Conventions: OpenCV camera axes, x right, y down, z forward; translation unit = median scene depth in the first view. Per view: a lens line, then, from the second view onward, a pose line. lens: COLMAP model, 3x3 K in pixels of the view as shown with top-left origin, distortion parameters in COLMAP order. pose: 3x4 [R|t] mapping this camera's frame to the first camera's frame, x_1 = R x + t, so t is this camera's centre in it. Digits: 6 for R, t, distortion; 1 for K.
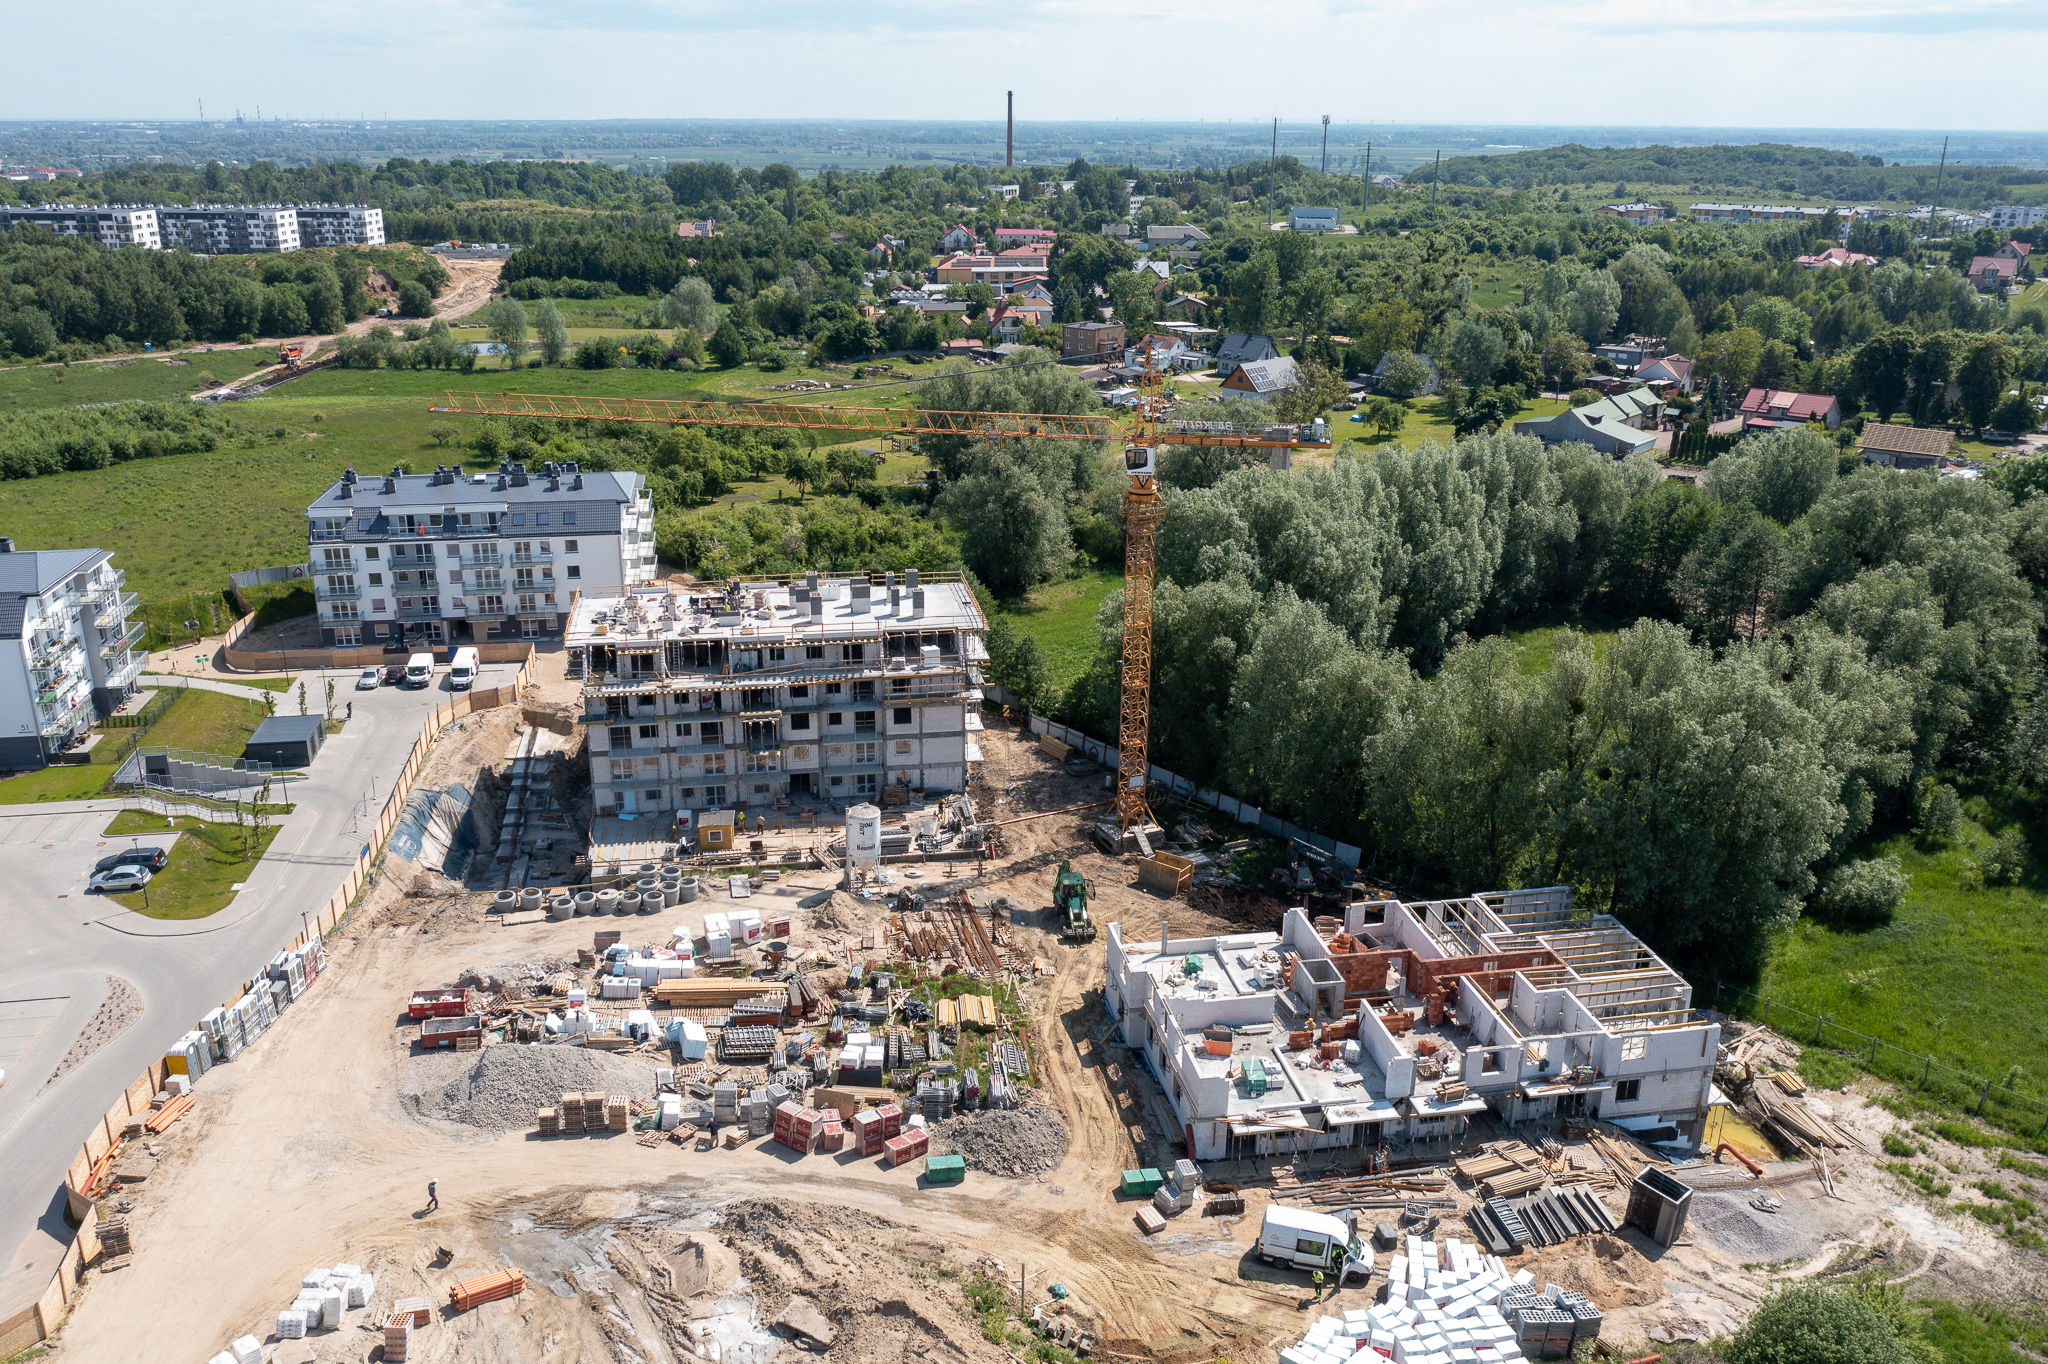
lens RADIAL K [[1616.7, 0, 1019.3], [0, 1616.7, 681.2], [0, 0, 1]] dist [-0.022172, 0.007165]
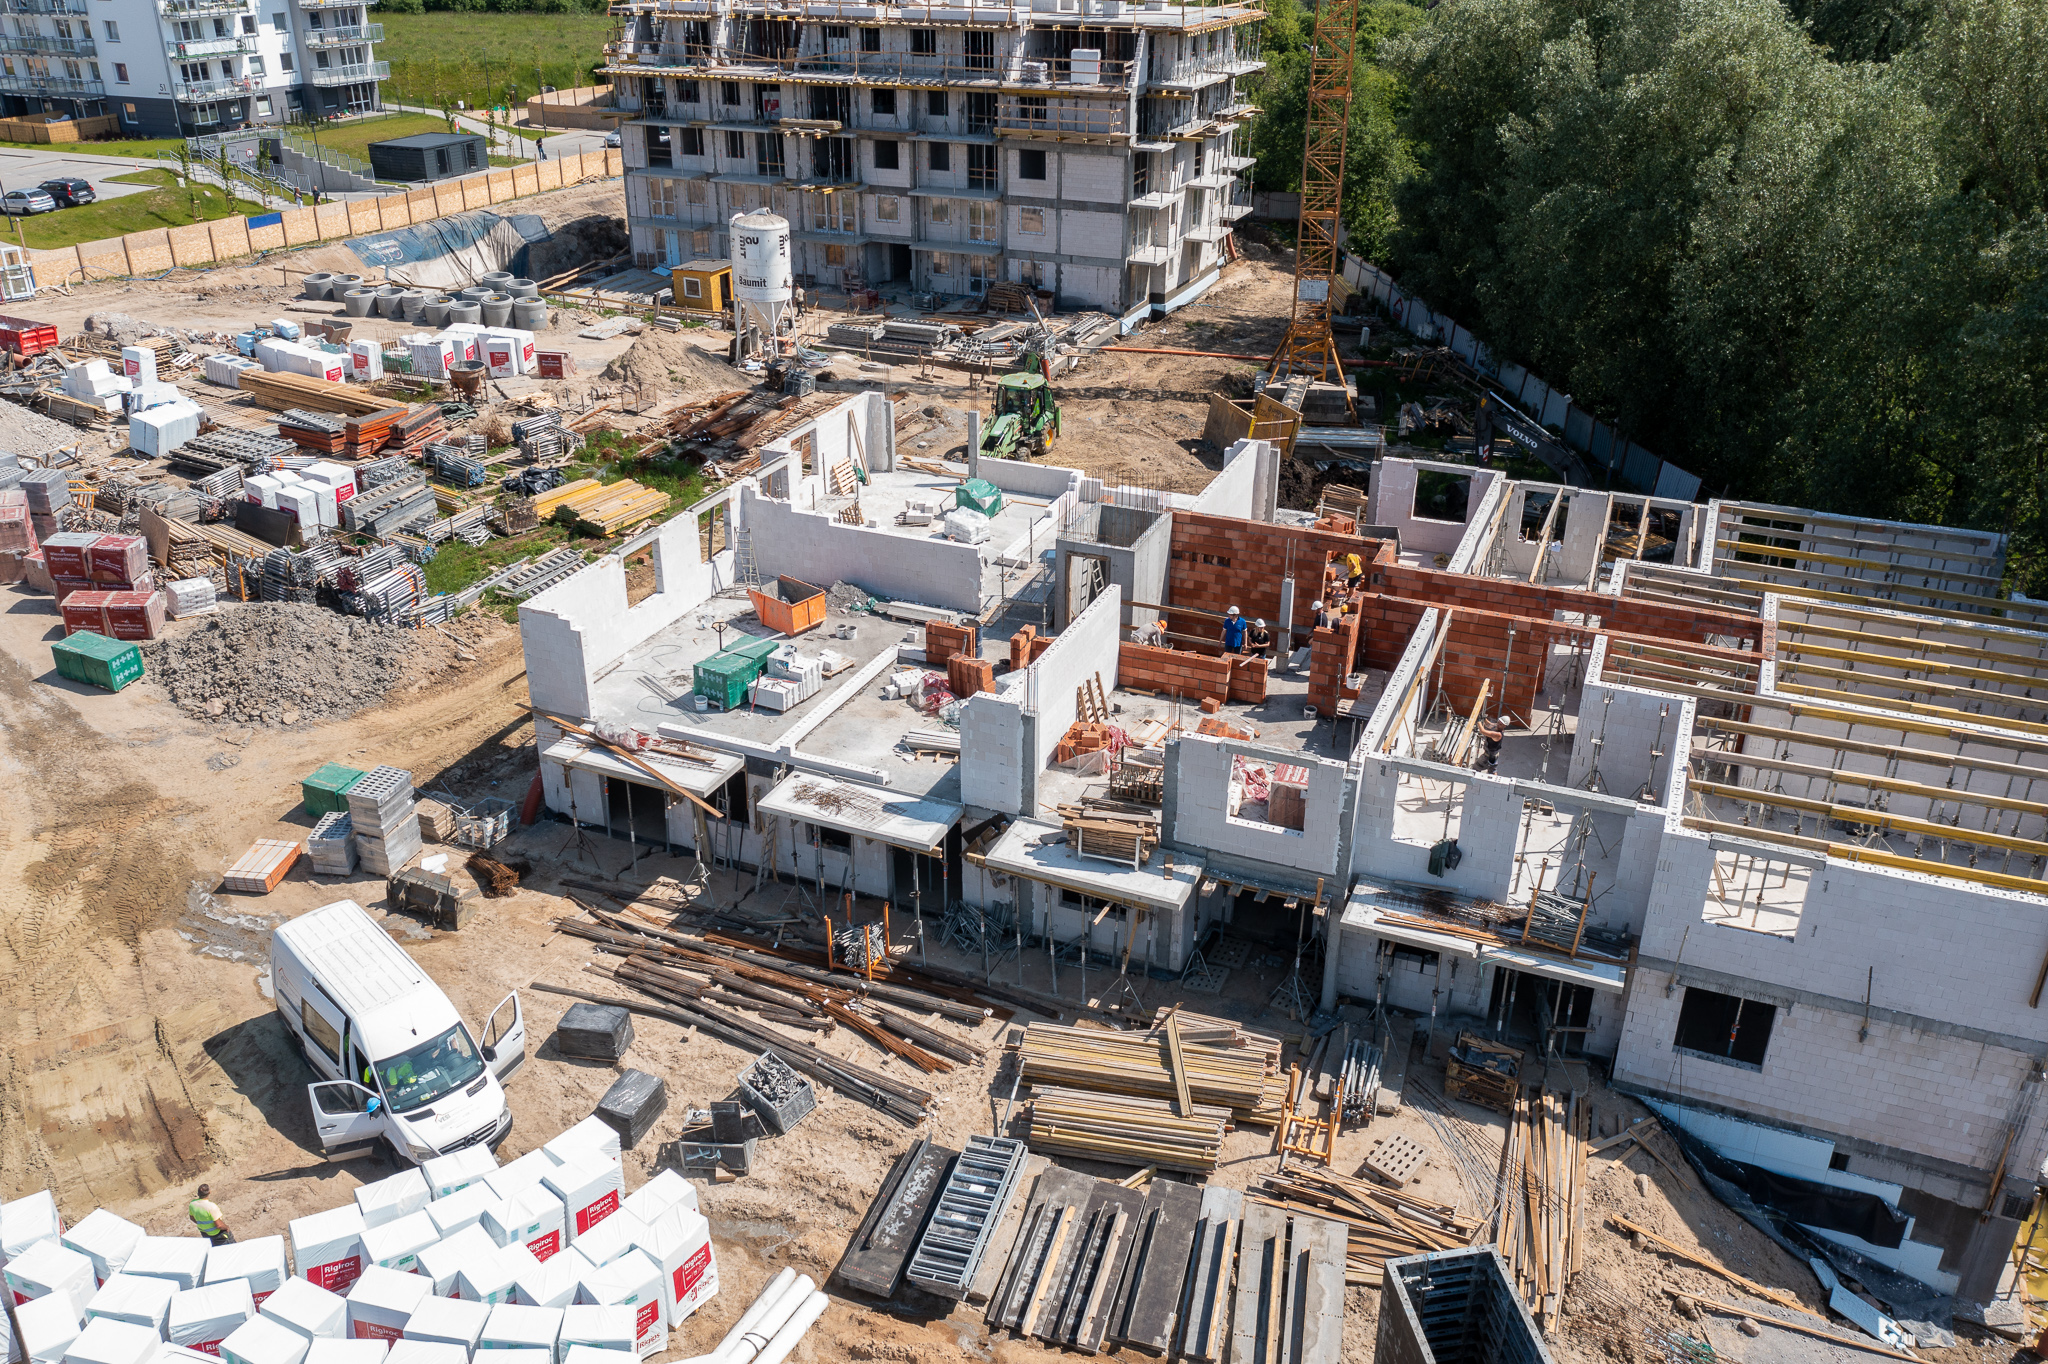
lens RADIAL K [[1616.7, 0, 1019.3], [0, 1616.7, 681.2], [0, 0, 1]] dist [-0.022172, 0.007165]
pose [[0.836450, 0.237357, -0.493976, 0.393912], [-0.177992, 0.970140, 0.164761, 0.160798], [0.518334, -0.049890, 0.853722, 0.660066]]
